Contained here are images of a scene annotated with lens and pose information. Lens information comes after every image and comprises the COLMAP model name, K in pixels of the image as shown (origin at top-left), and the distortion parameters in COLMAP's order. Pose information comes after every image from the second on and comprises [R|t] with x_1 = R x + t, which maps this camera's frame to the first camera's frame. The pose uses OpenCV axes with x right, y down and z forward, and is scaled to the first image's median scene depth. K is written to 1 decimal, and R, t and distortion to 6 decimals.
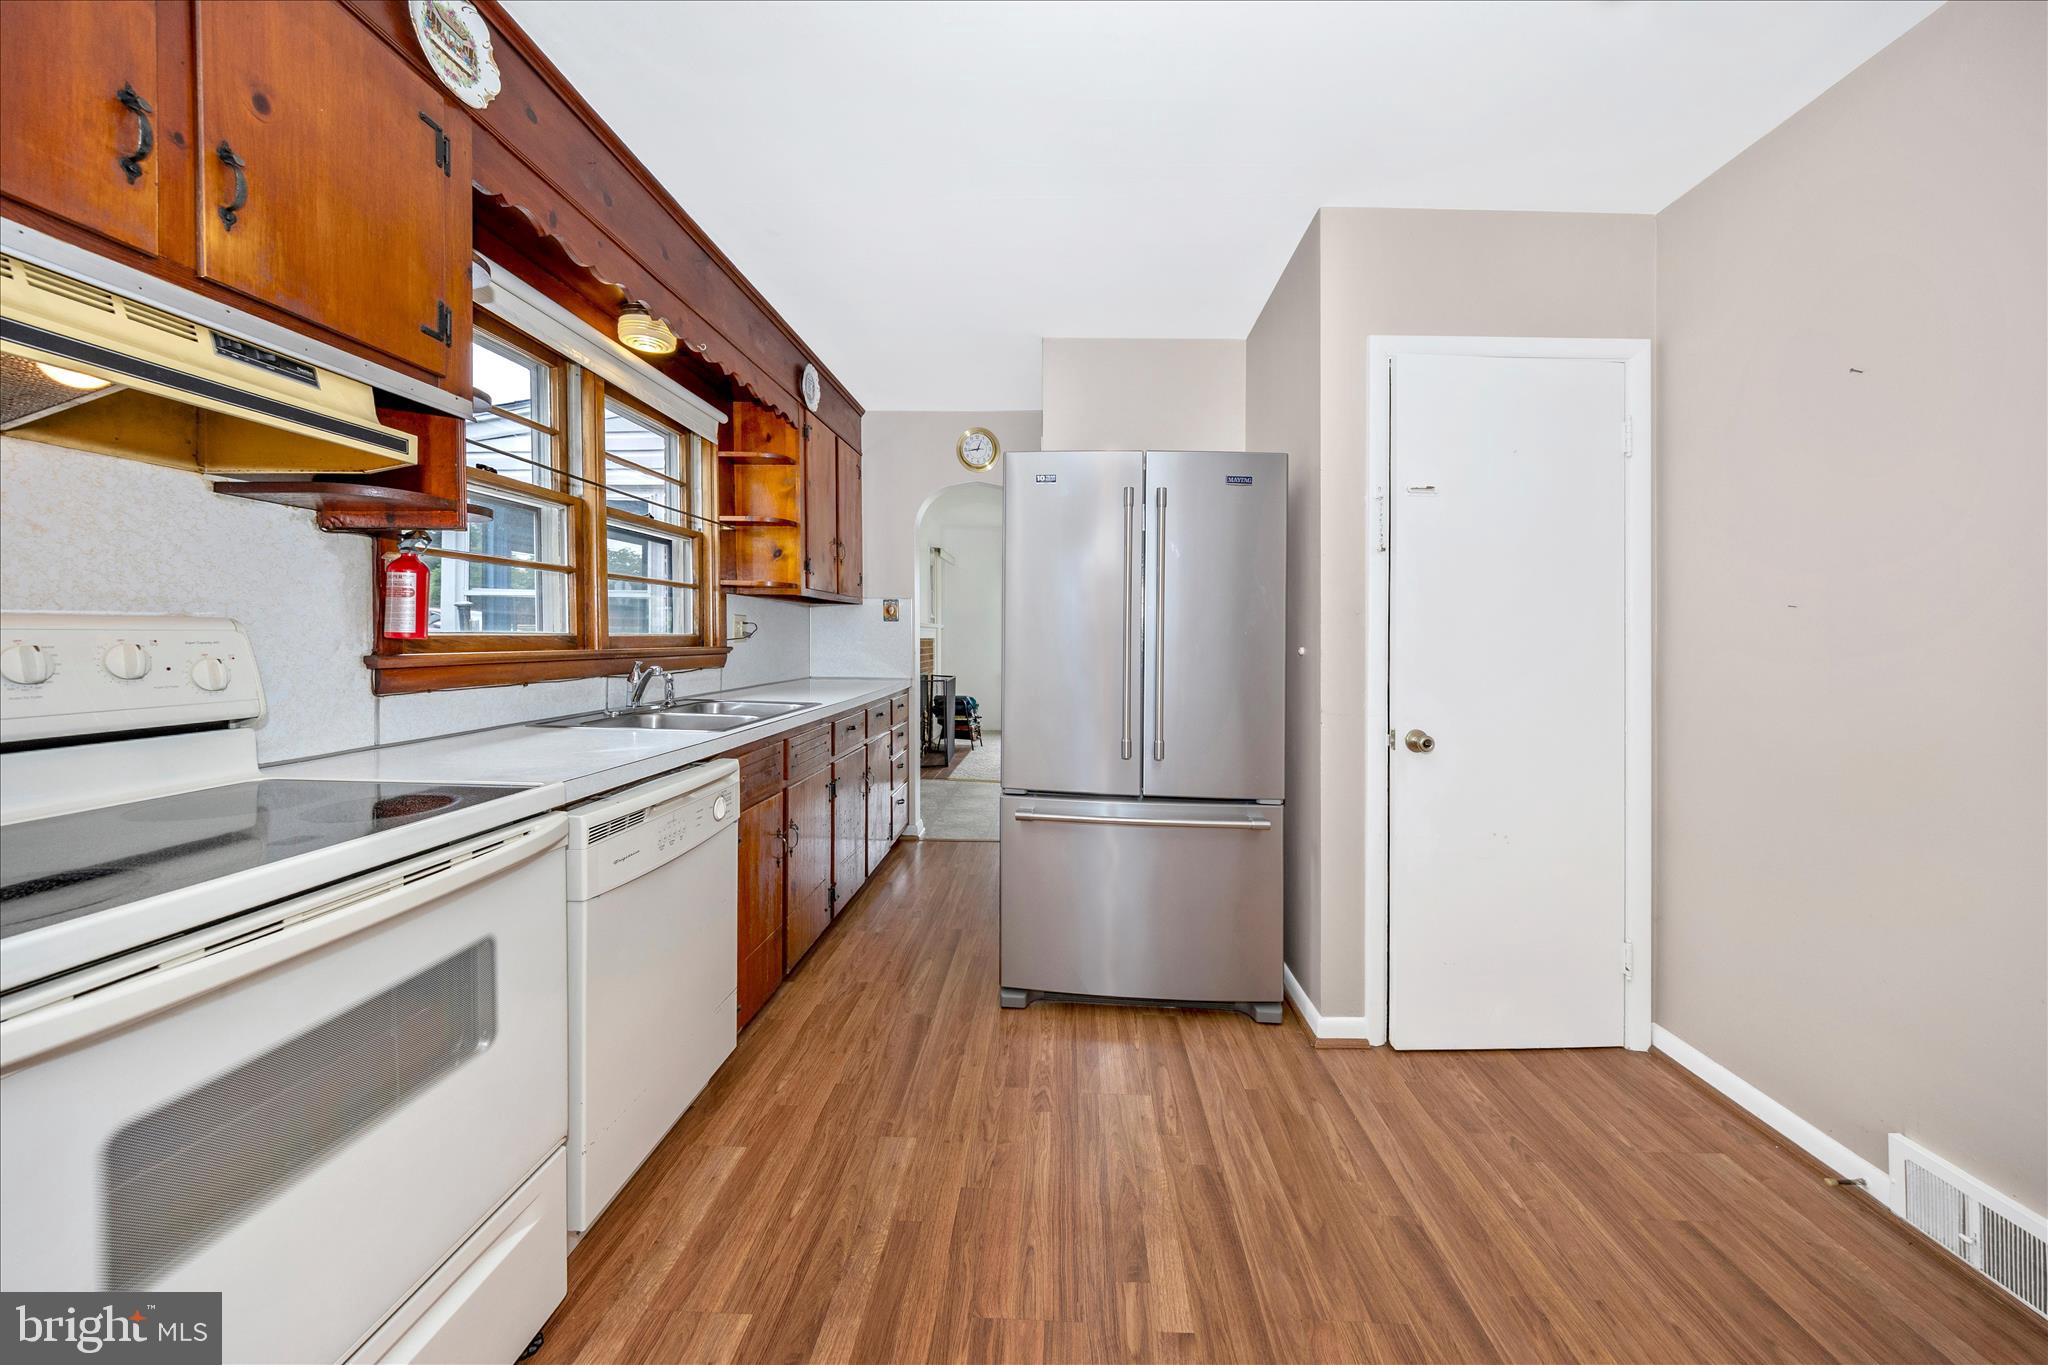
lens RADIAL K [[721.3, 0, 1028.5], [0, 721.3, 651.5], [0, 0, 1]] dist [0.003047, -0.001954]
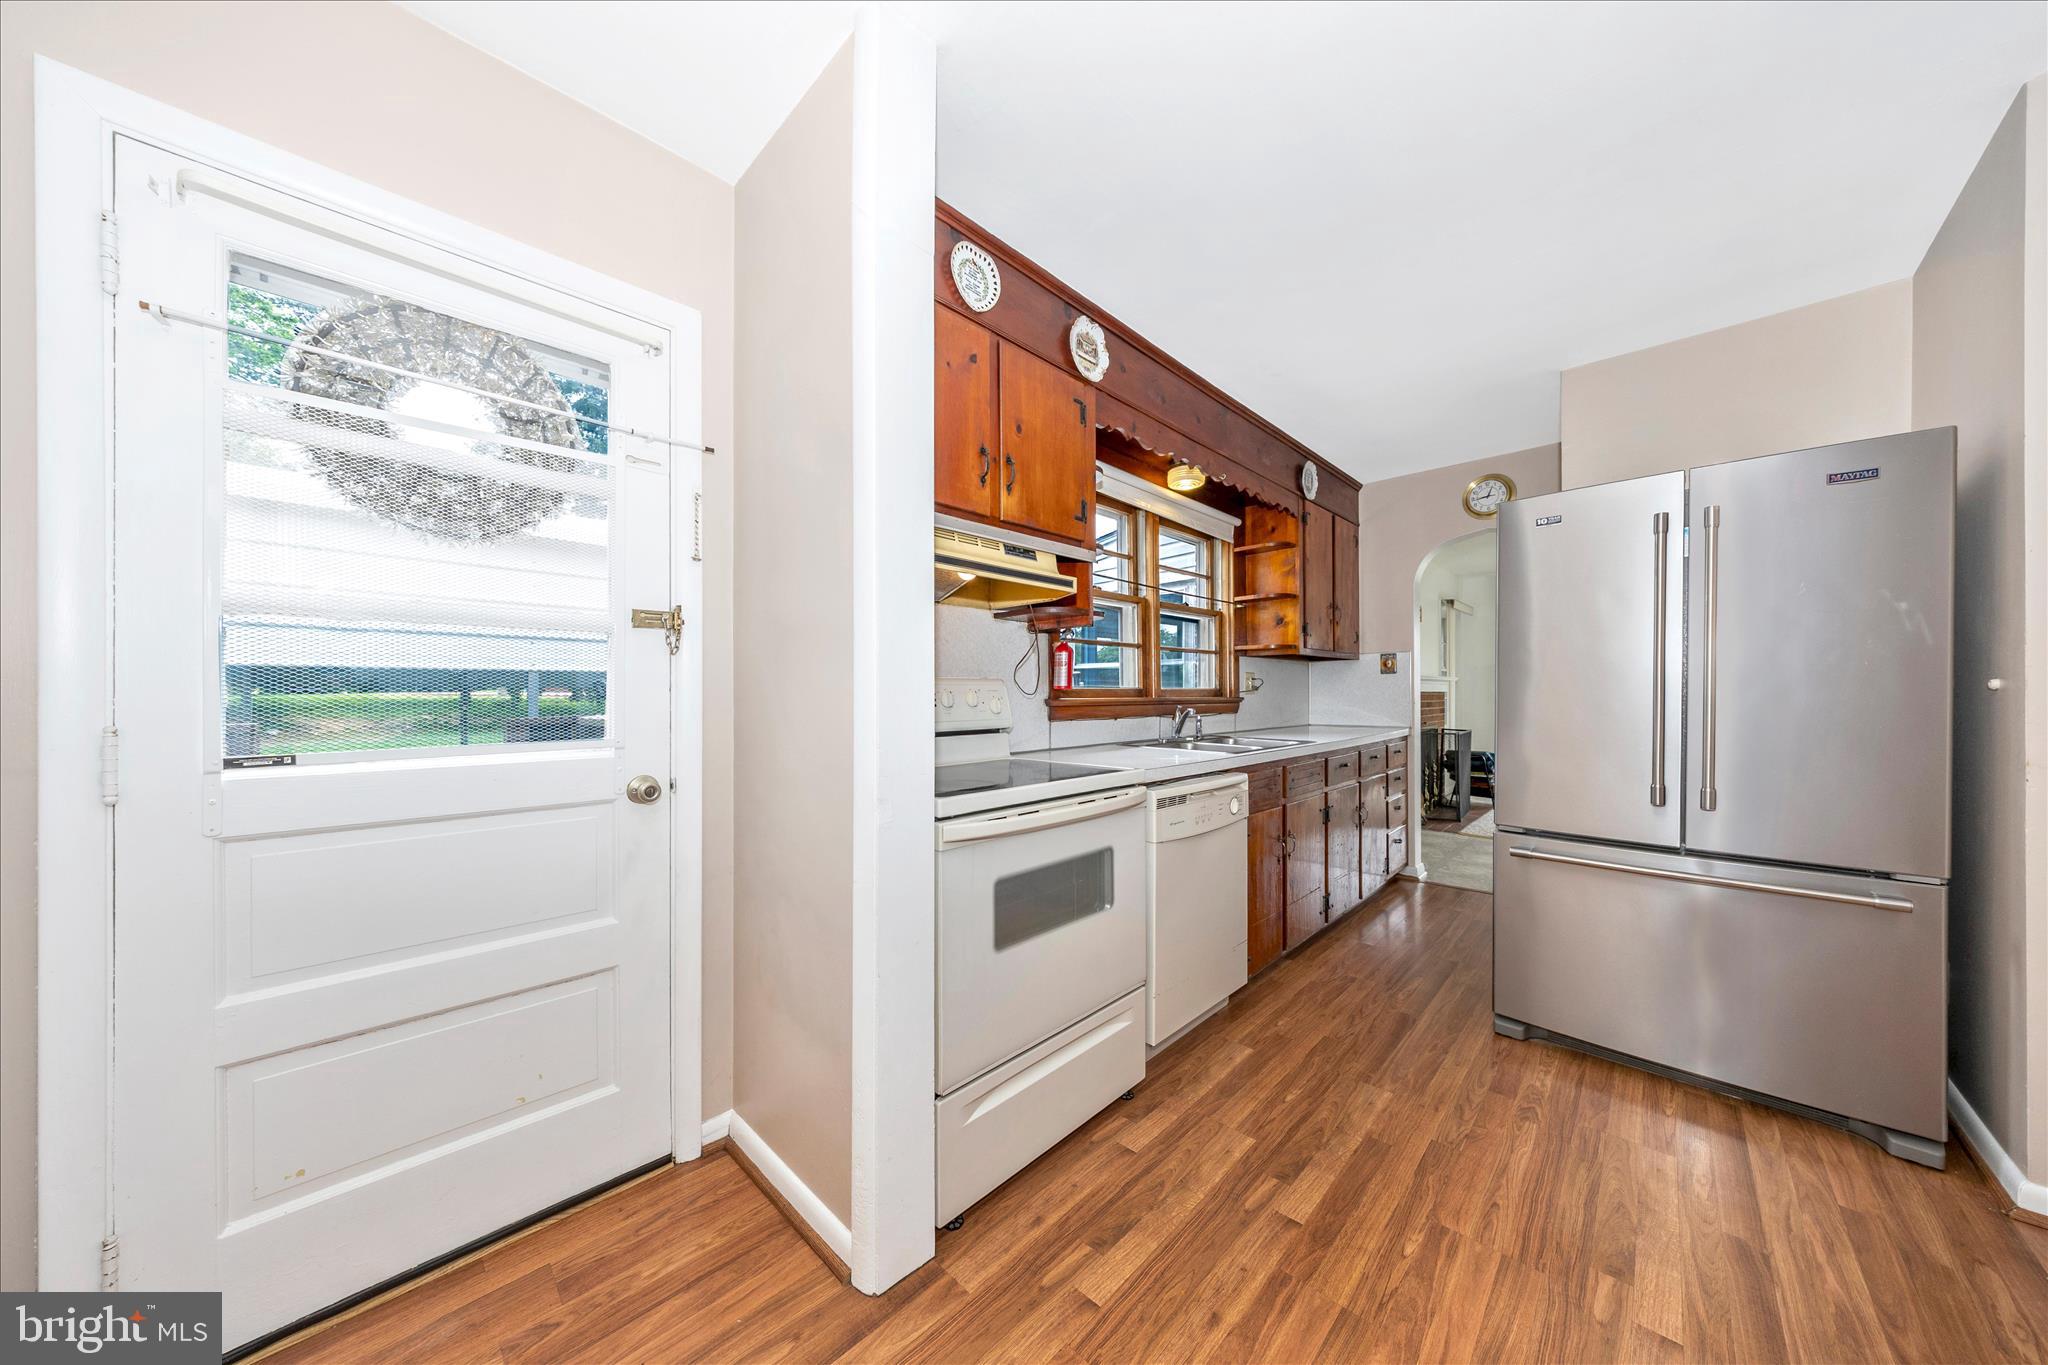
lens RADIAL K [[629.8, 0, 1021.8], [0, 629.8, 711.7], [0, 0, 1]] dist [0.001636, -0.000453]
pose [[0.743736, 0.000344, -0.668473, 0.078459], [0.002441, 0.999992, 0.003231, 0.024837], [0.668469, -0.004035, 0.743729, -0.175314]]
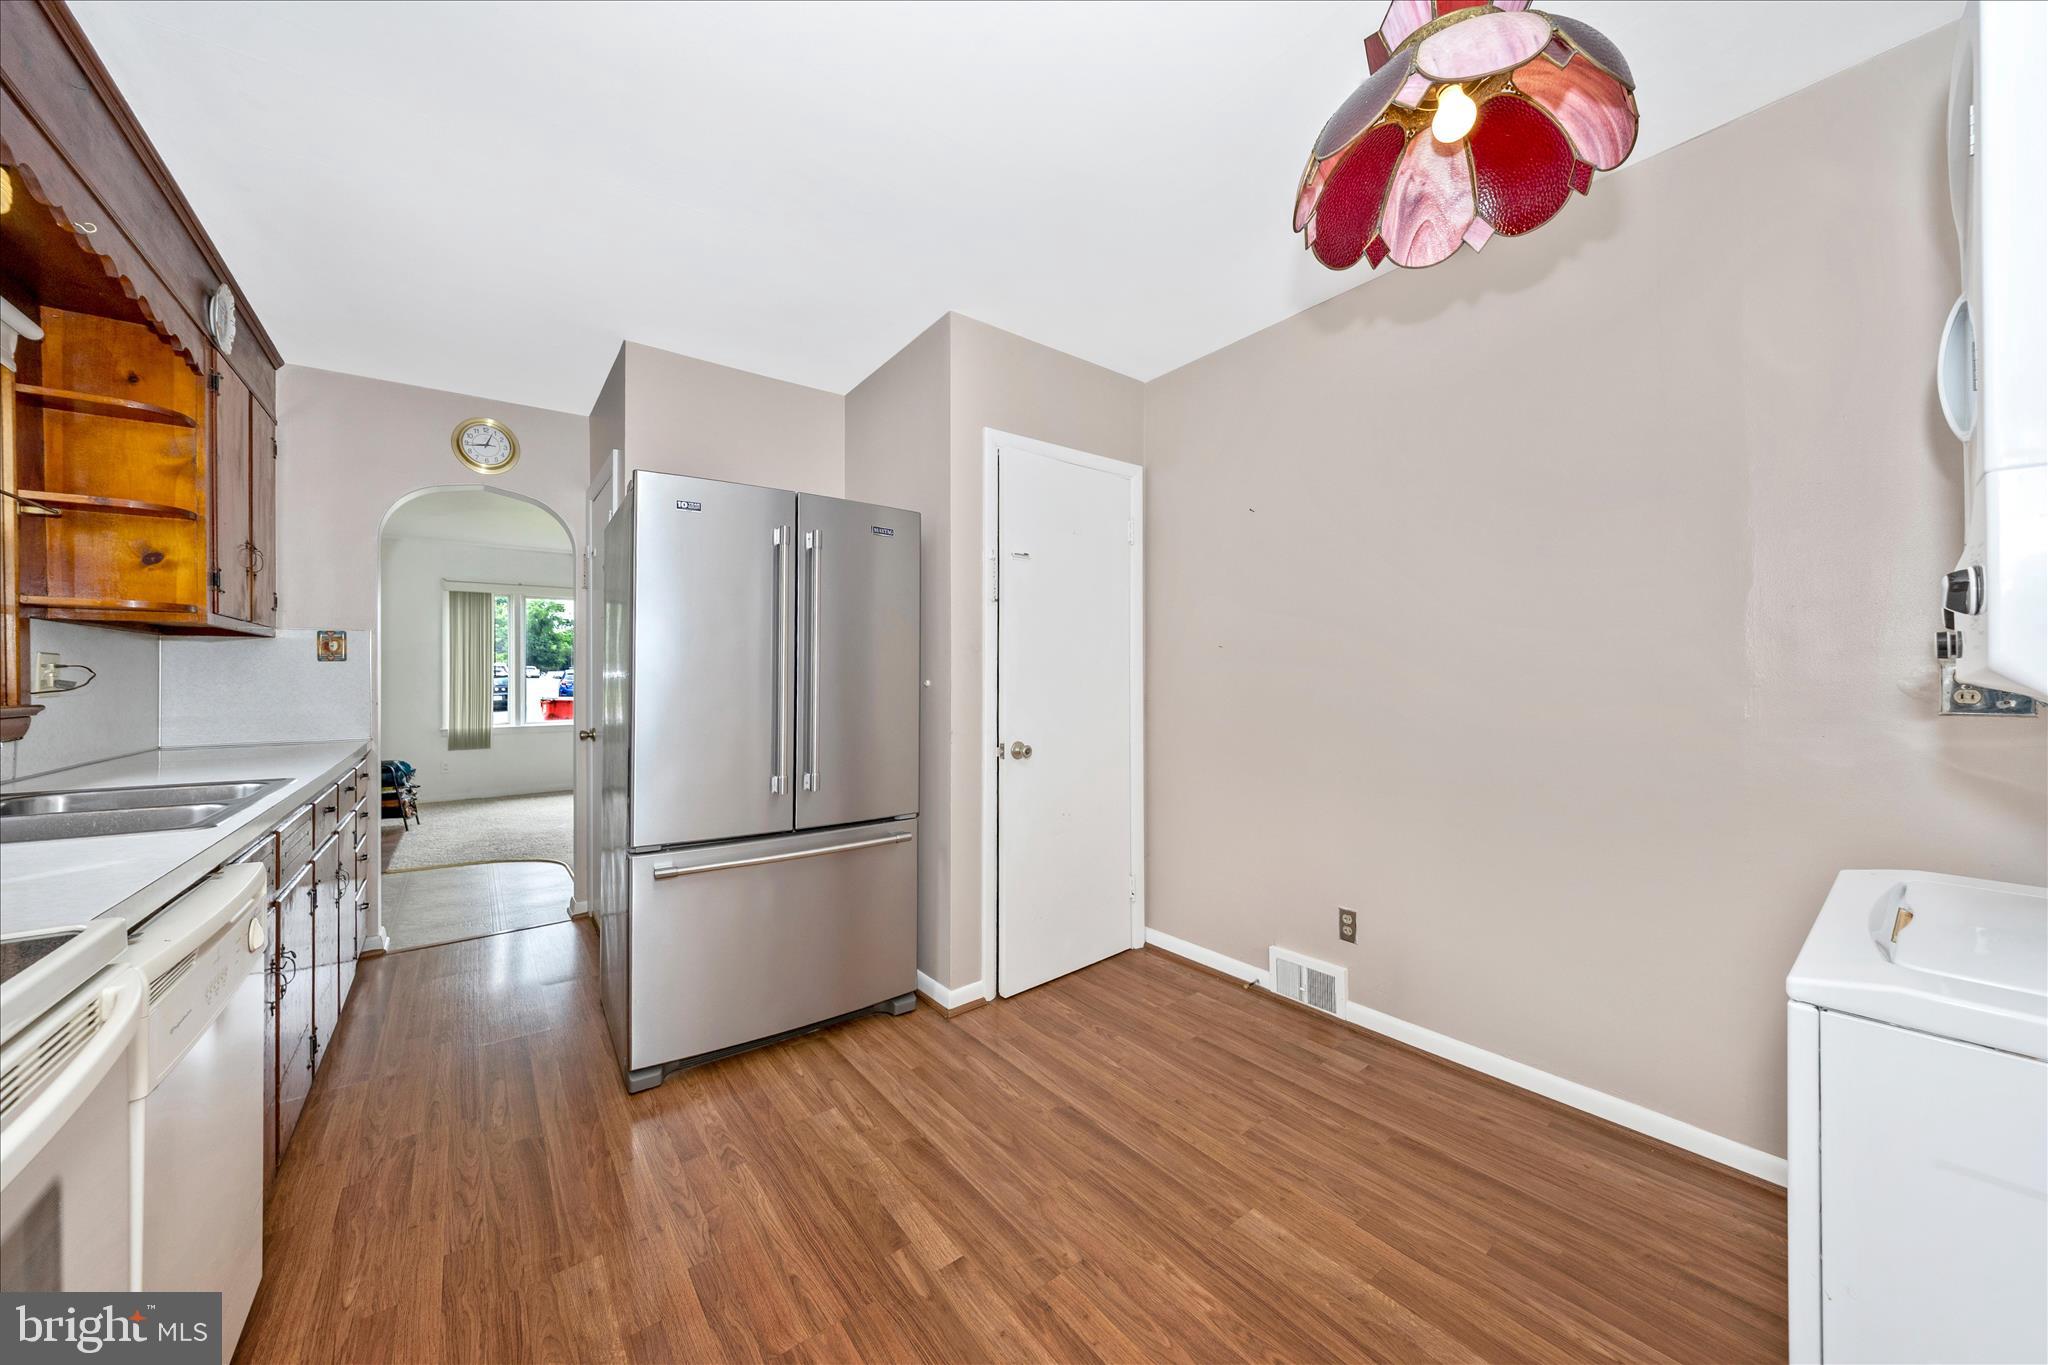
lens RADIAL K [[721.3, 0, 1017.0], [0, 721.3, 690.3], [0, 0, 1]] dist [0.003047, -0.001954]
pose [[0.780129, -0.032918, 0.624752, -0.251077], [0.032428, 0.999400, 0.012166, 0.001559], [-0.624777, 0.010768, 0.780729, 0.003765]]
